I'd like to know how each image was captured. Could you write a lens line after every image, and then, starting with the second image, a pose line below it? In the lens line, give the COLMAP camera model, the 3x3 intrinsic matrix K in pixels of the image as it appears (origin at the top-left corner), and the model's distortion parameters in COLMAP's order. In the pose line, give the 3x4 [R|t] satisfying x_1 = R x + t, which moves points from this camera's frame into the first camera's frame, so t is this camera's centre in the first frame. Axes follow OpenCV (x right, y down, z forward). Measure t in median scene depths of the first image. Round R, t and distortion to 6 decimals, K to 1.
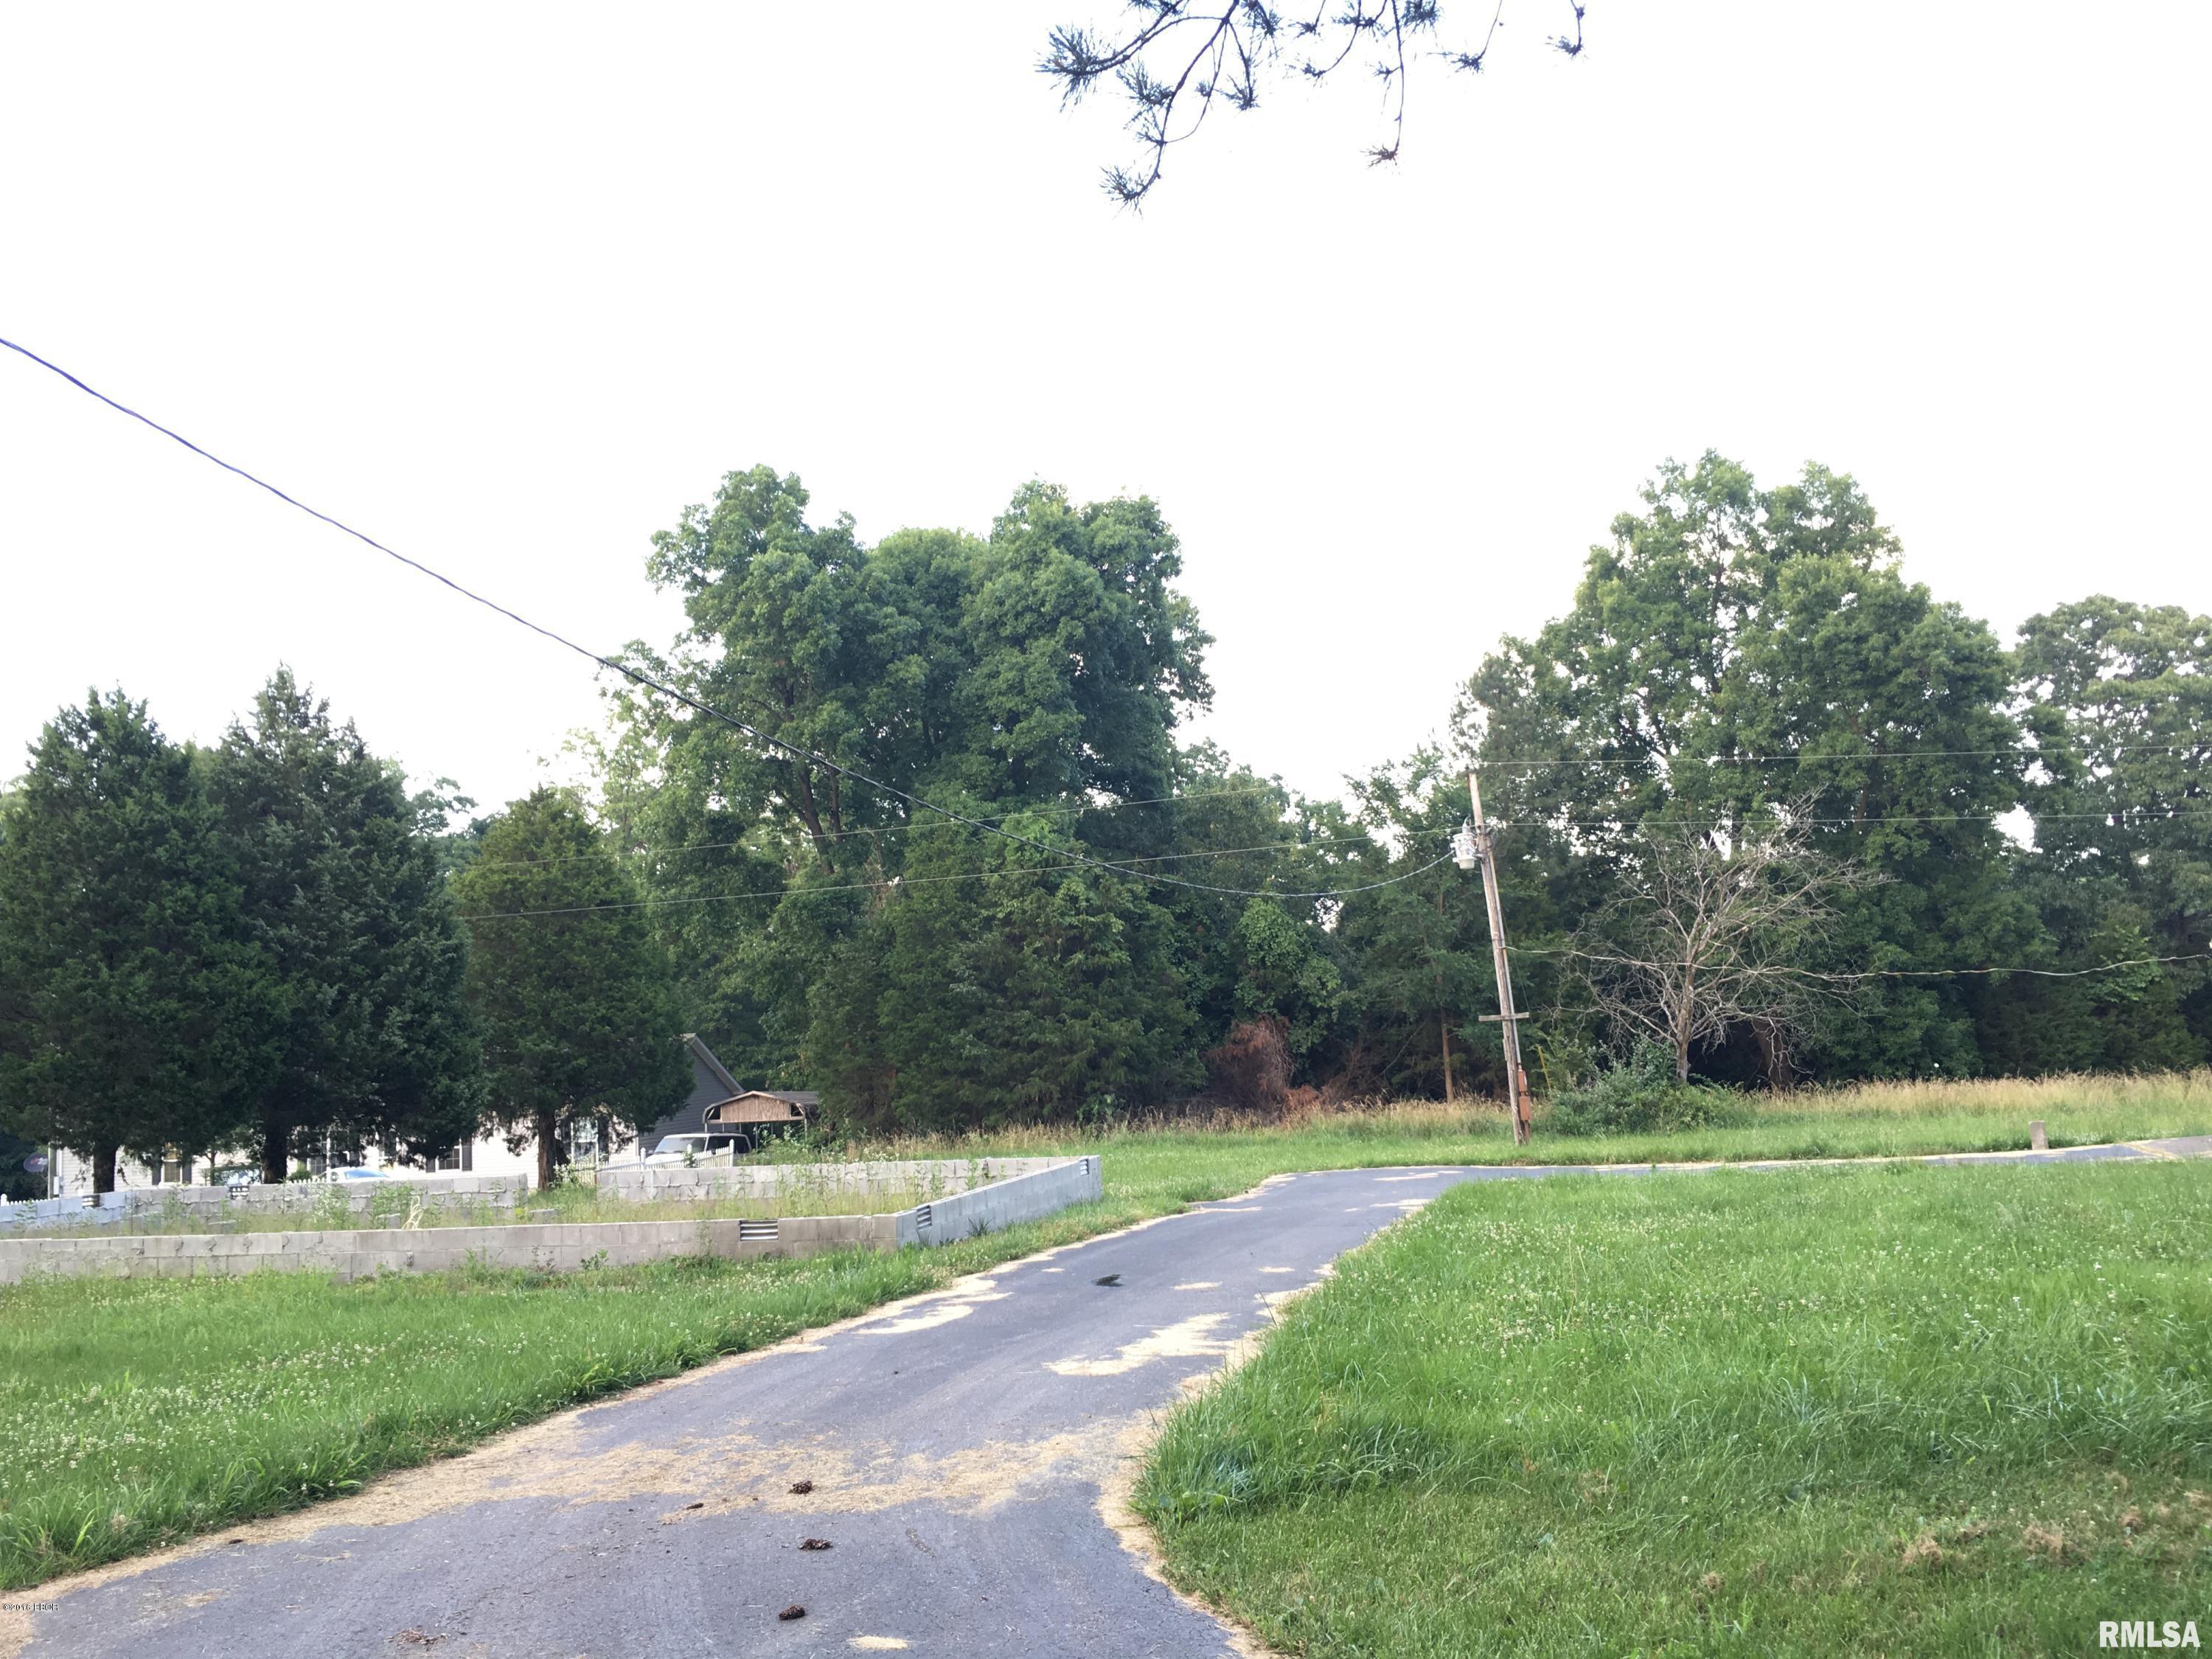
lens RADIAL K [[1883.3, 0, 1087.2], [0, 1883.3, 828.7], [0, 0, 1]] dist [0.029928, -0.010504]
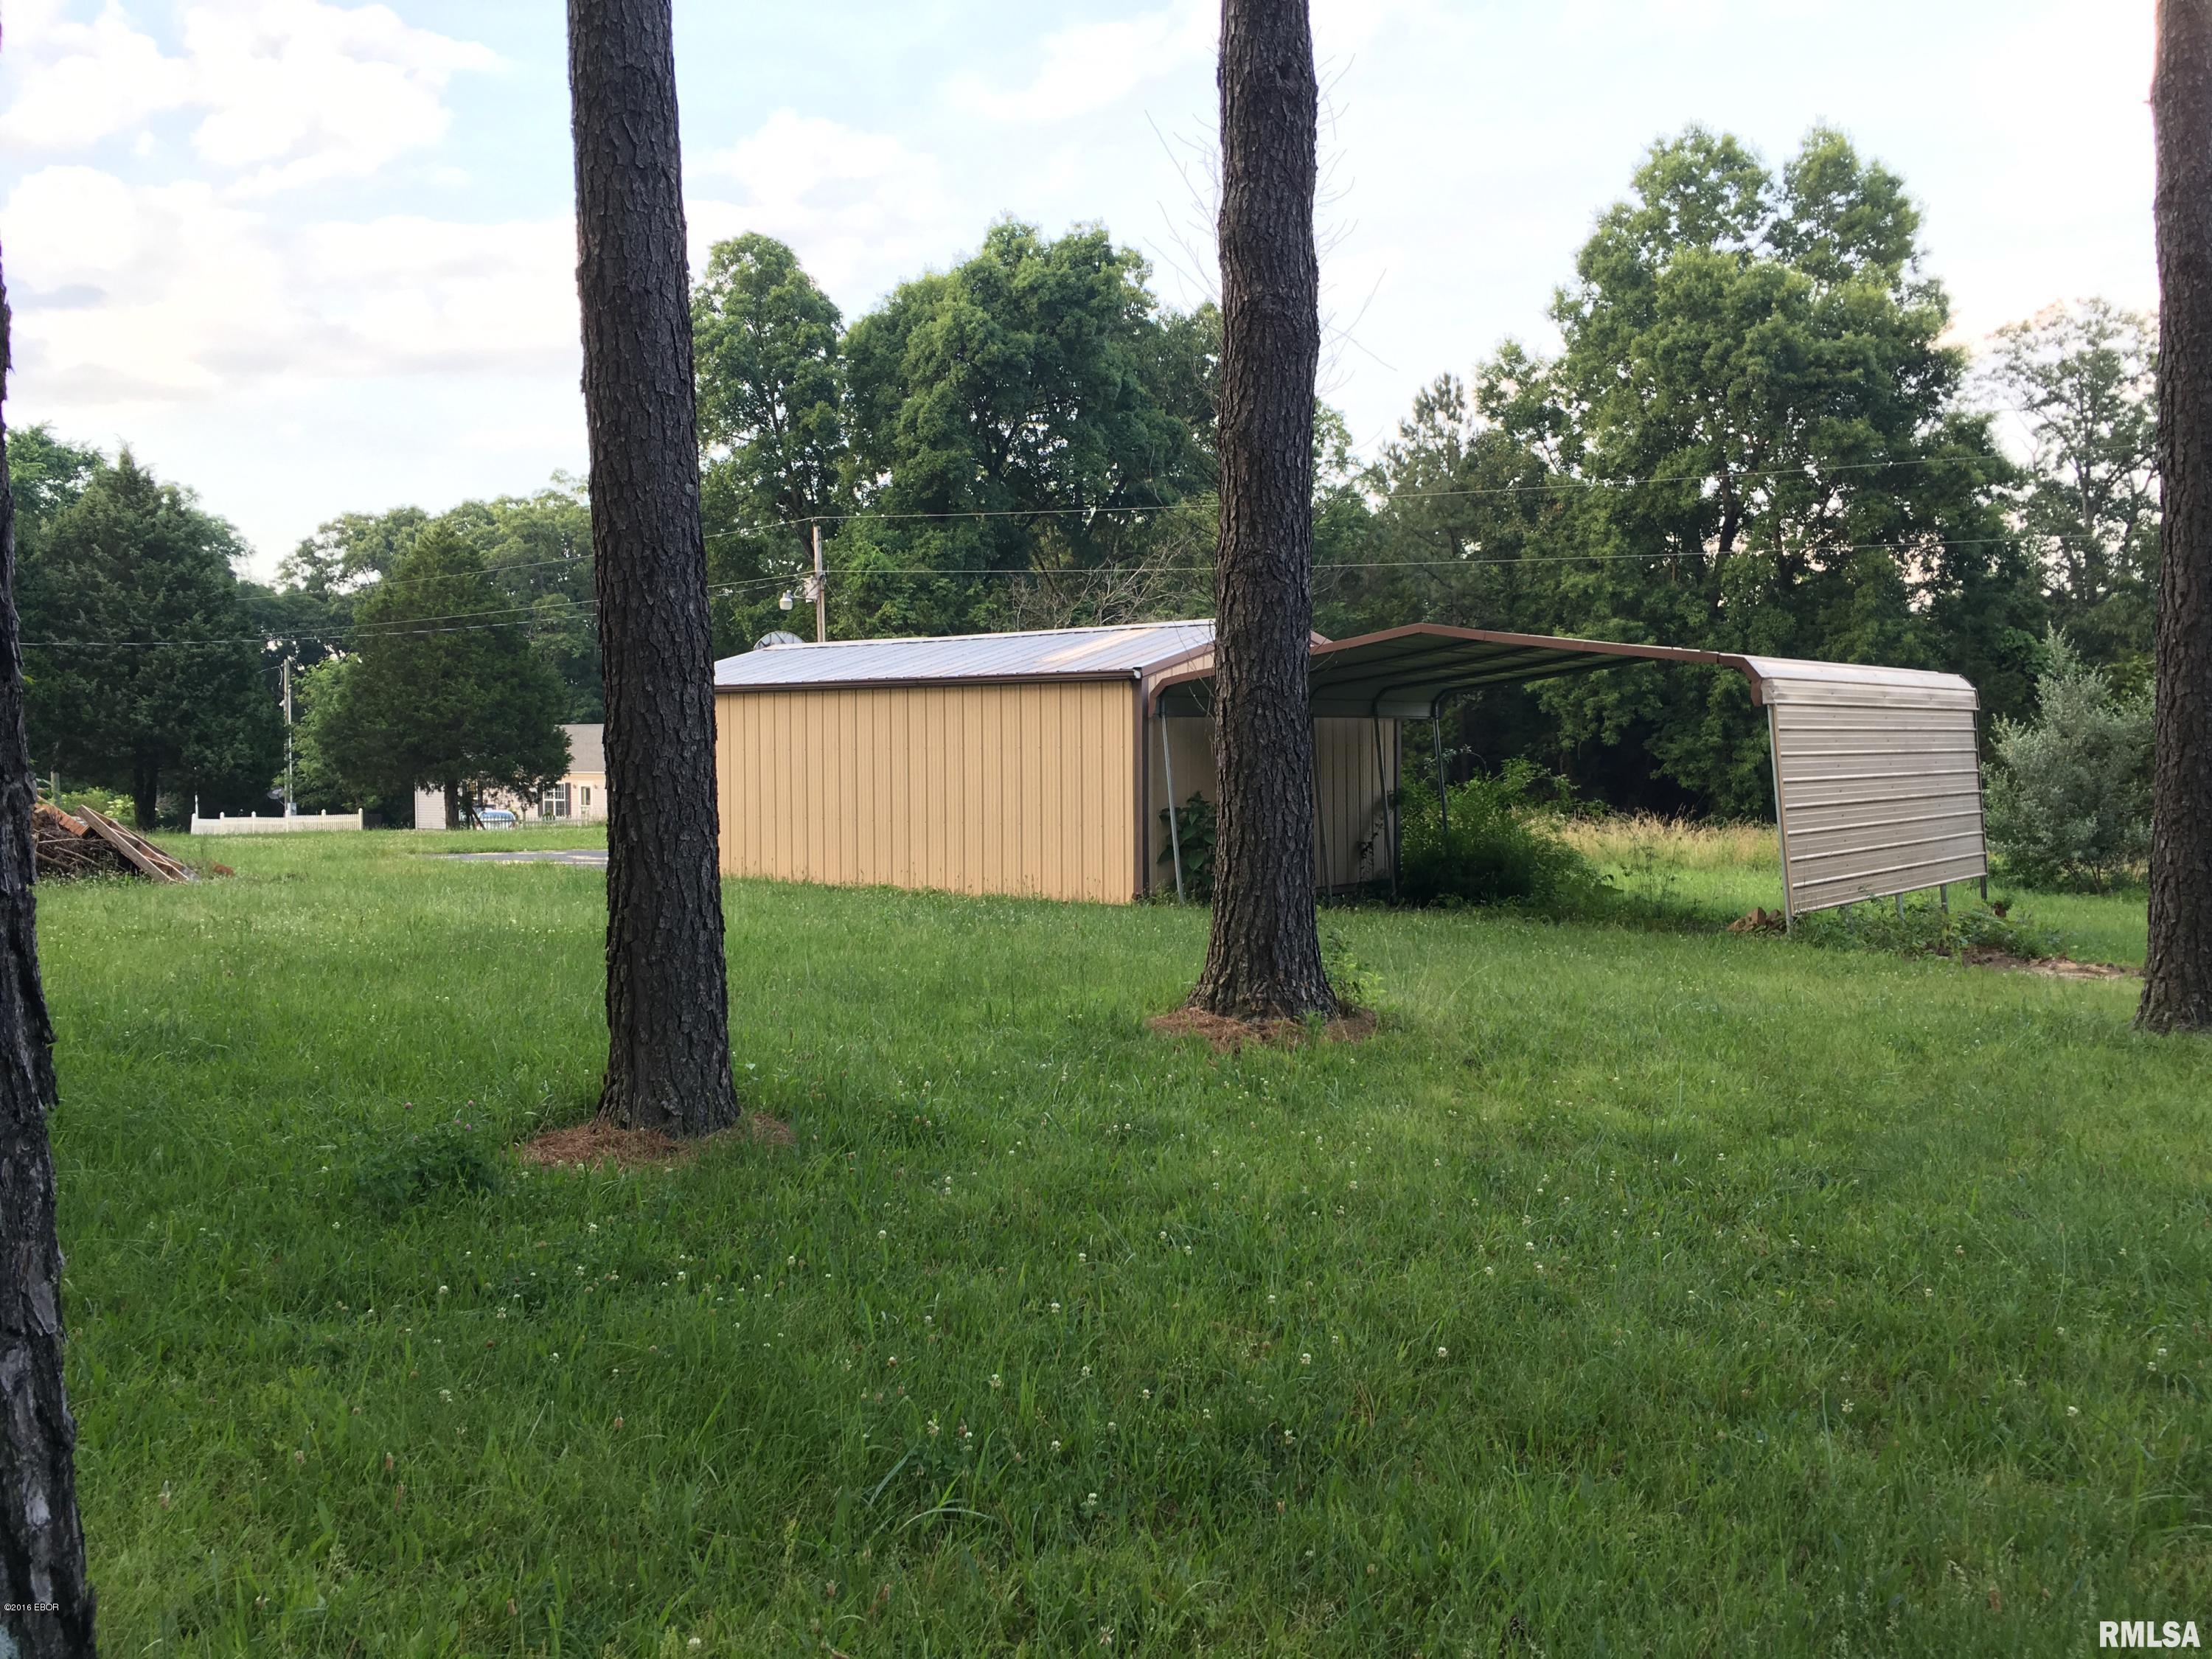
lens RADIAL K [[1835.1, 0, 1098.0], [0, 1835.1, 887.6], [0, 0, 1]] dist [0.017306, 0.008379]
pose [[0.907441, 0.073257, -0.413745, 0.517977], [0.010225, 0.980543, 0.196040, -0.018282], [0.420056, -0.182125, 0.889035, 0.012600]]
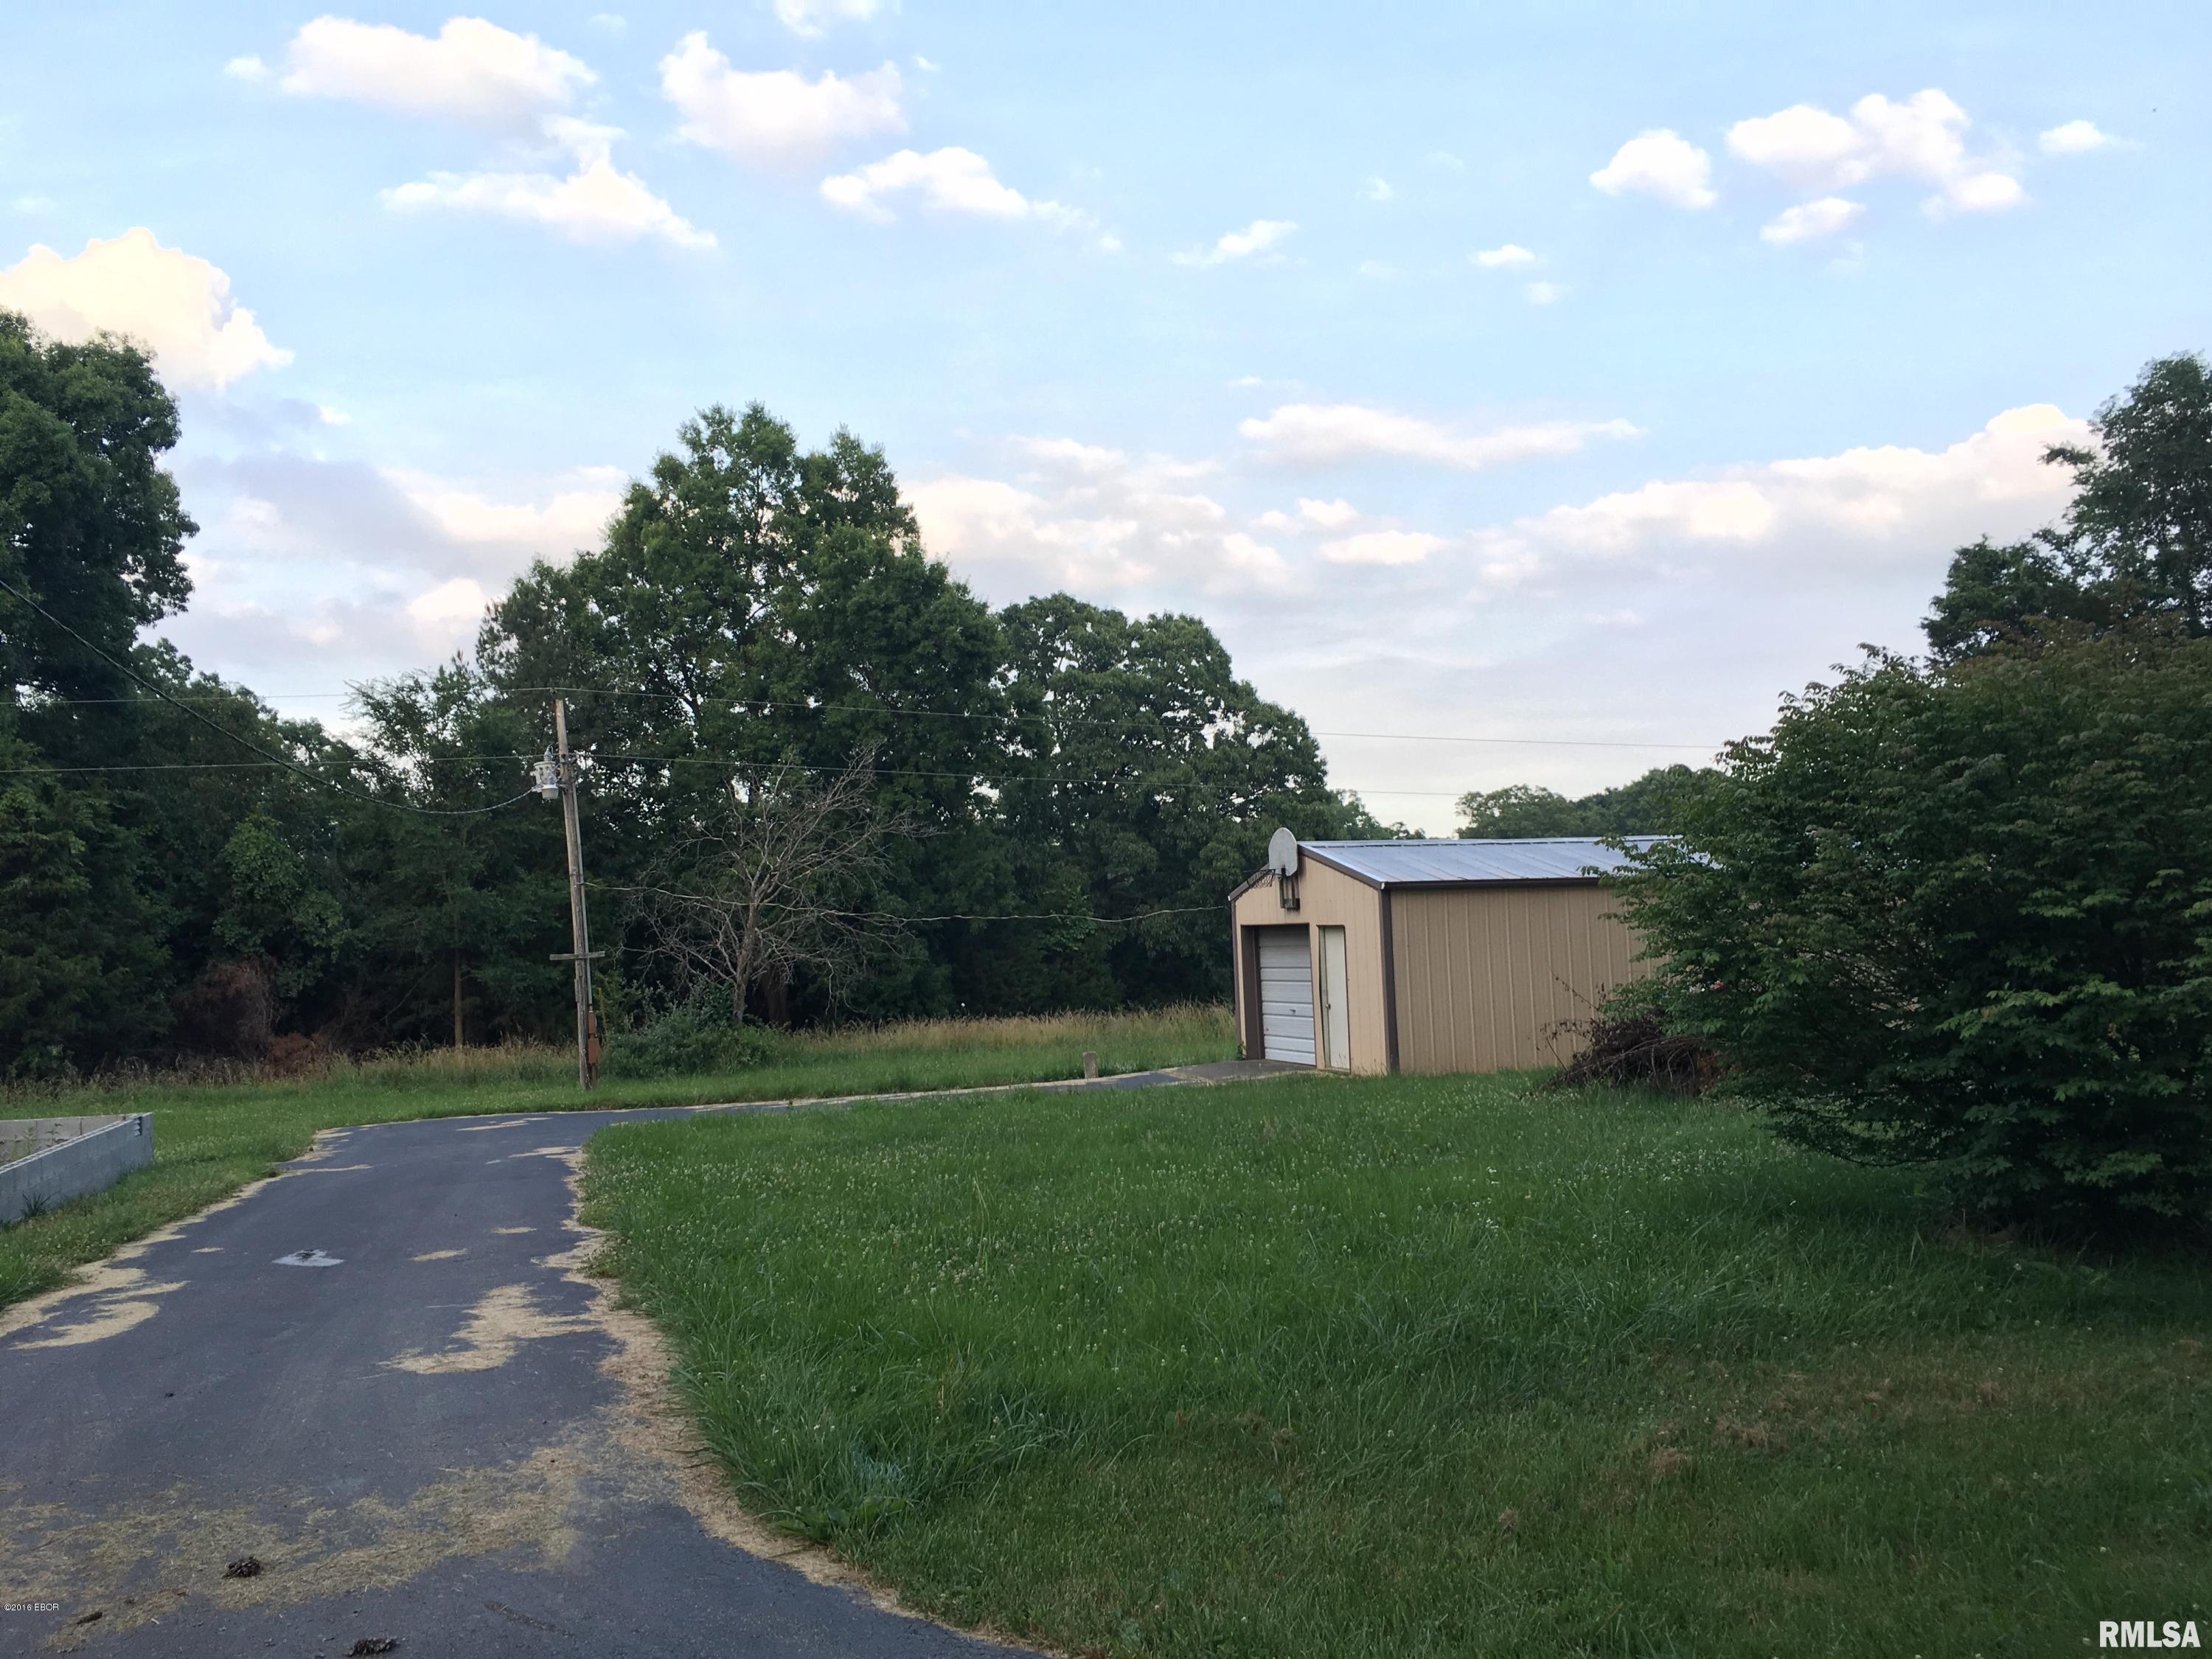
lens RADIAL K [[1873.3, 0, 1093.4], [0, 1873.3, 790.9], [0, 0, 1]] dist [0.068752, -0.091489]
pose [[0.852706, 0.059266, 0.519019, -0.034605], [-0.063010, 0.997958, -0.010436, 0.006120], [-0.518578, -0.023805, 0.854699, 0.031262]]
